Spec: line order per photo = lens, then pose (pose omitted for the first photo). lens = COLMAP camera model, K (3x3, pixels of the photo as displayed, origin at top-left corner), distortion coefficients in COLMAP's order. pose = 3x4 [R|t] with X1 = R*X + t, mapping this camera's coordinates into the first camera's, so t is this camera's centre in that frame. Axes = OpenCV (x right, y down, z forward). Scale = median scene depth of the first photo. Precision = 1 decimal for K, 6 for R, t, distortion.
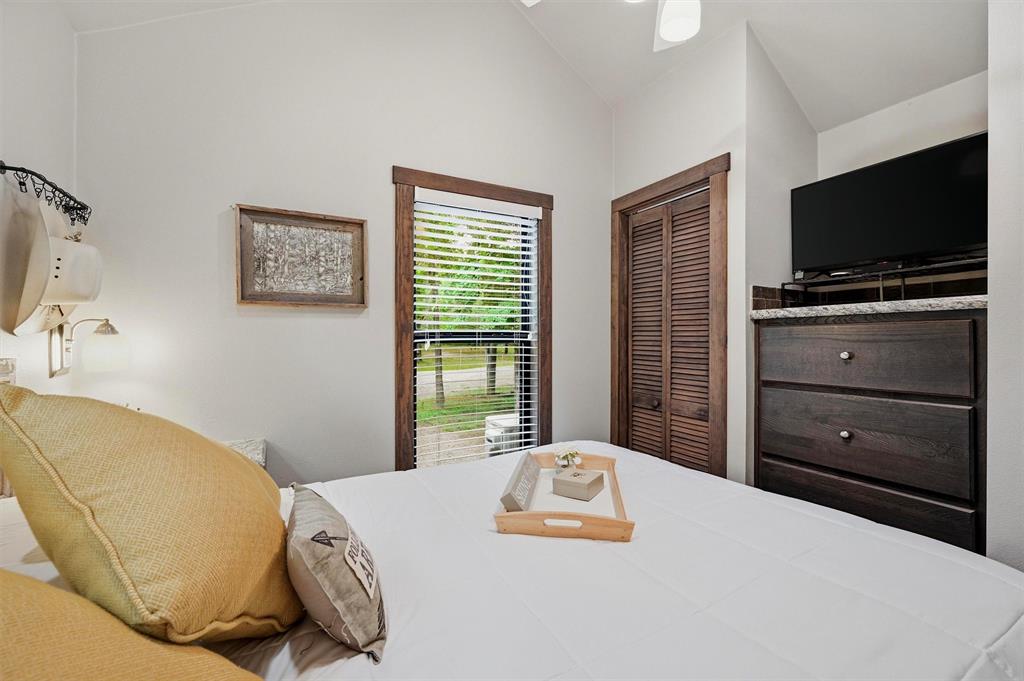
lens RADIAL K [[420.6, 0, 516.9], [0, 420.6, 338.0], [0, 0, 1]] dist [-0.000638, 0.000108]
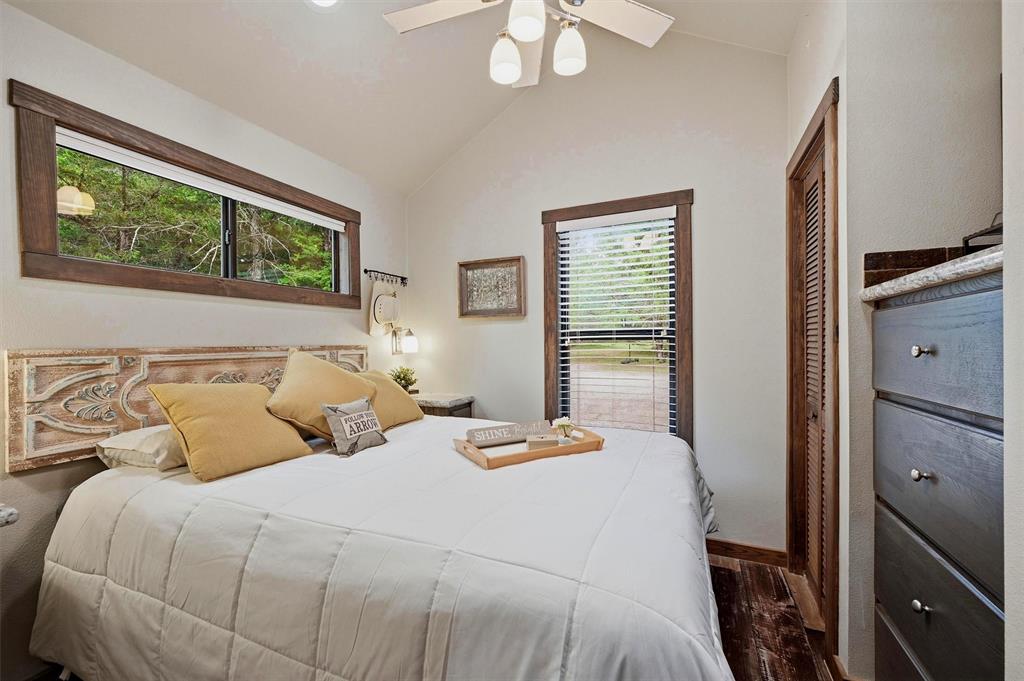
lens RADIAL K [[400.5, 0, 511.2], [0, 400.5, 336.4], [0, 0, 1]] dist [-0.001021, 0.000130]
pose [[0.615169, -0.017915, -0.788192, 0.722382], [0.007453, 0.999829, -0.016908, 0.023083], [0.788360, 0.004527, 0.615197, 0.119984]]
